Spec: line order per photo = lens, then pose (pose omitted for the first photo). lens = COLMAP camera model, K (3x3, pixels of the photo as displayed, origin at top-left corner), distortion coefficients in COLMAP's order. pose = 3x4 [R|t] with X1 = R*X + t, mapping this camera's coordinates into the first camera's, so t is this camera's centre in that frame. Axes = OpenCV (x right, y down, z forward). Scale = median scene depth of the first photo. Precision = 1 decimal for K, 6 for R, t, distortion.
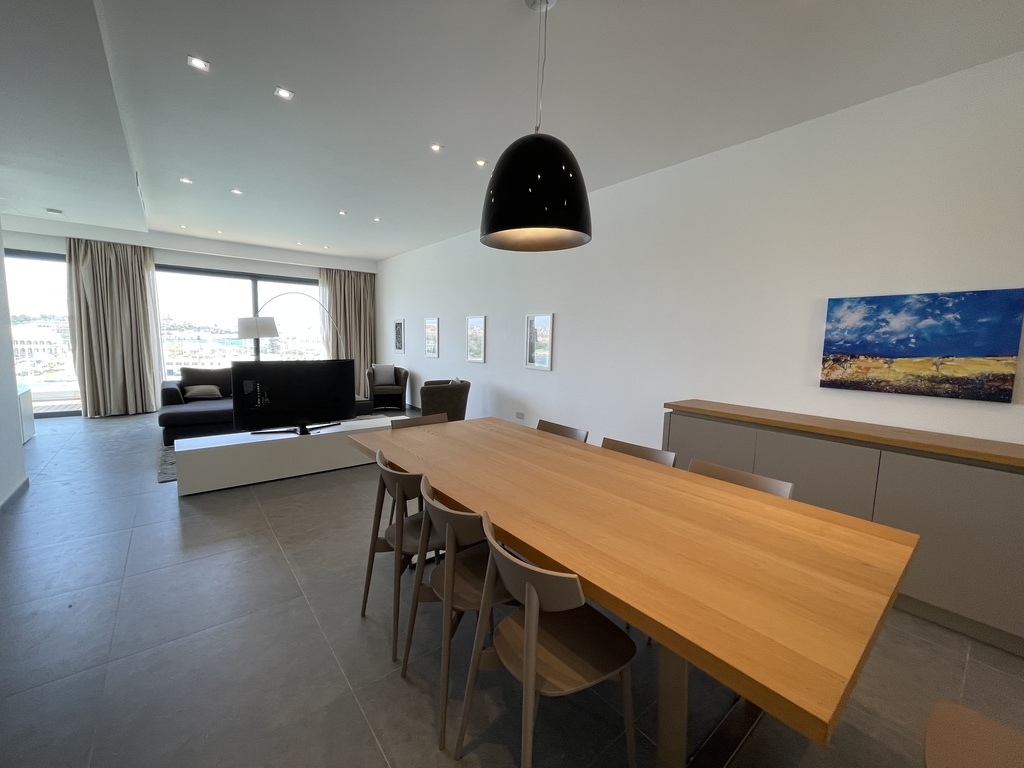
lens RADIAL K [[414.5, 0, 508.0], [0, 414.5, 381.9], [0, 0, 1]] dist [-0.000139, 0.001044]
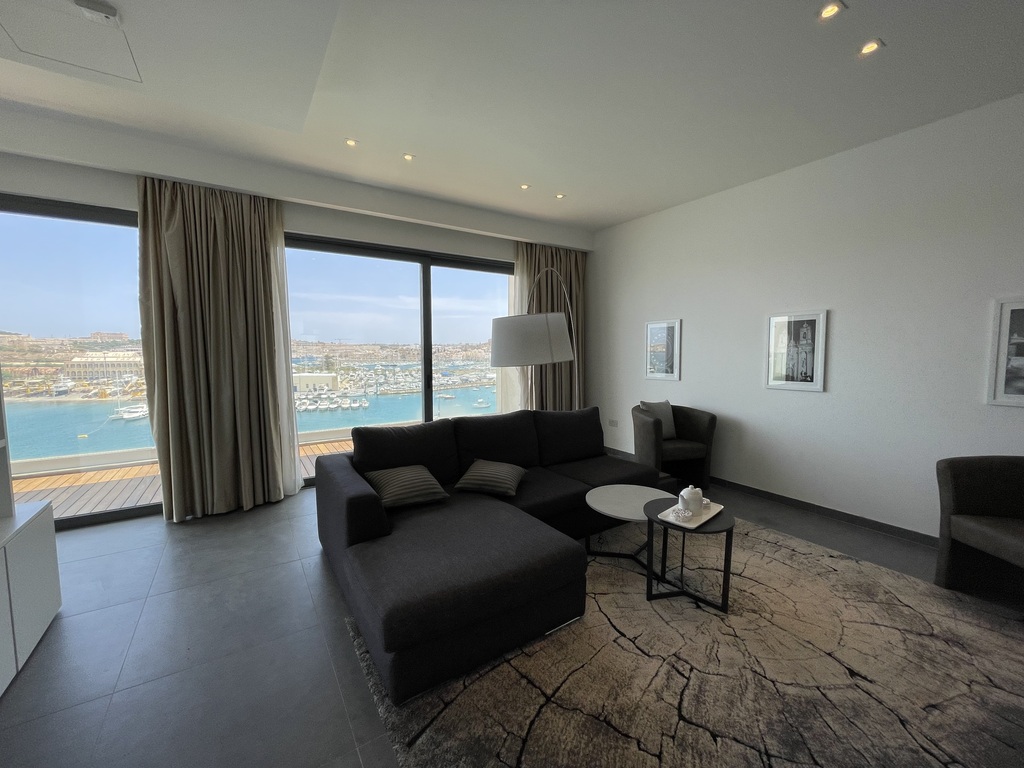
lens RADIAL K [[414.5, 0, 510.1], [0, 414.5, 382.0], [0, 0, 1]] dist [-0.000139, 0.001044]
pose [[0.994803, -0.018943, -0.100037, -0.523769], [0.016024, 0.999424, -0.029902, -0.066999], [0.100546, 0.028144, 0.994534, 0.507113]]
